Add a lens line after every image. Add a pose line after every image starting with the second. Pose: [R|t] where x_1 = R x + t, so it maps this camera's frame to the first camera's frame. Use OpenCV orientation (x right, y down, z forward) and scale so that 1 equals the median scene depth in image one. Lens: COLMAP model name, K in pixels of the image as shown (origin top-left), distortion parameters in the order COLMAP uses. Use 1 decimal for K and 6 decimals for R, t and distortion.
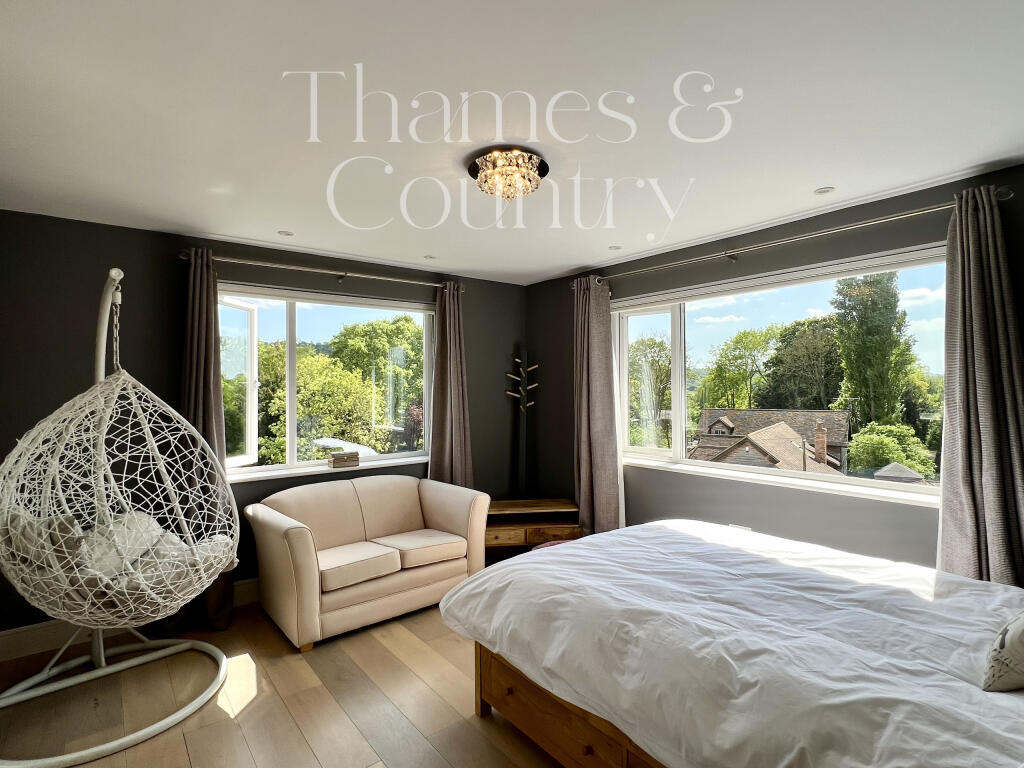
lens RADIAL K [[516.7, 0, 505.4], [0, 516.7, 385.5], [0, 0, 1]] dist [-0.006376, 0.003790]
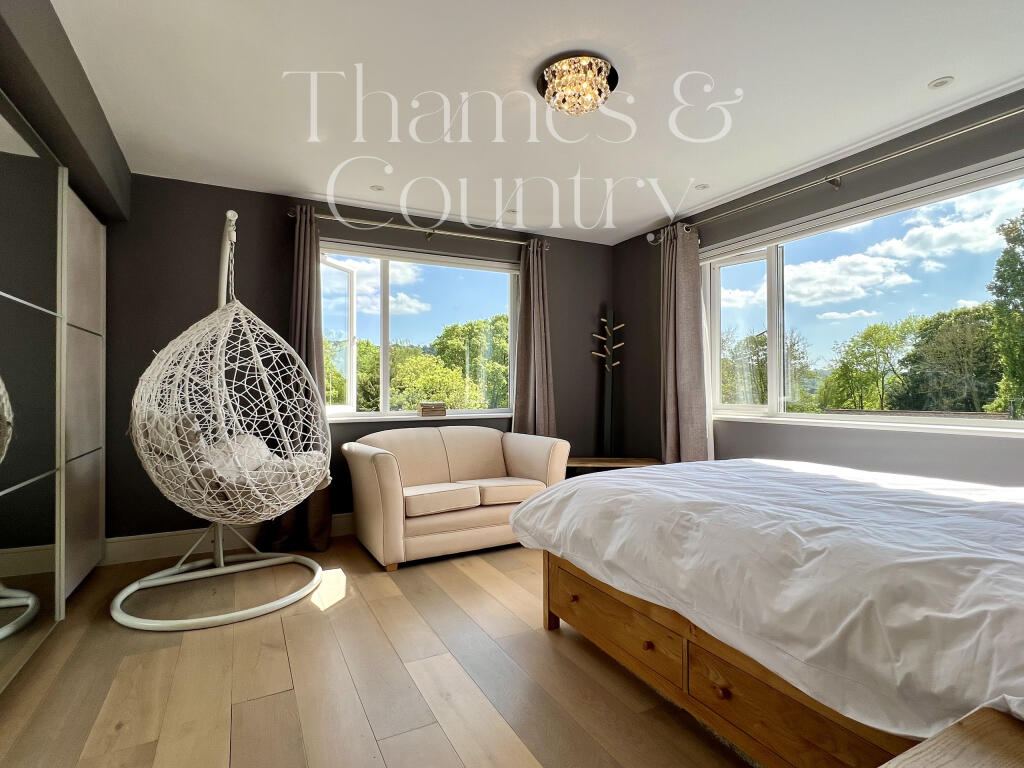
lens RADIAL K [[516.7, 0, 508.7], [0, 516.7, 383.9], [0, 0, 1]] dist [-0.006376, 0.003790]
pose [[0.982984, 0.002549, -0.183674, 0.050515], [-0.003239, 0.999989, -0.003457, 0.141862], [0.183663, 0.003993, 0.982981, -0.005349]]
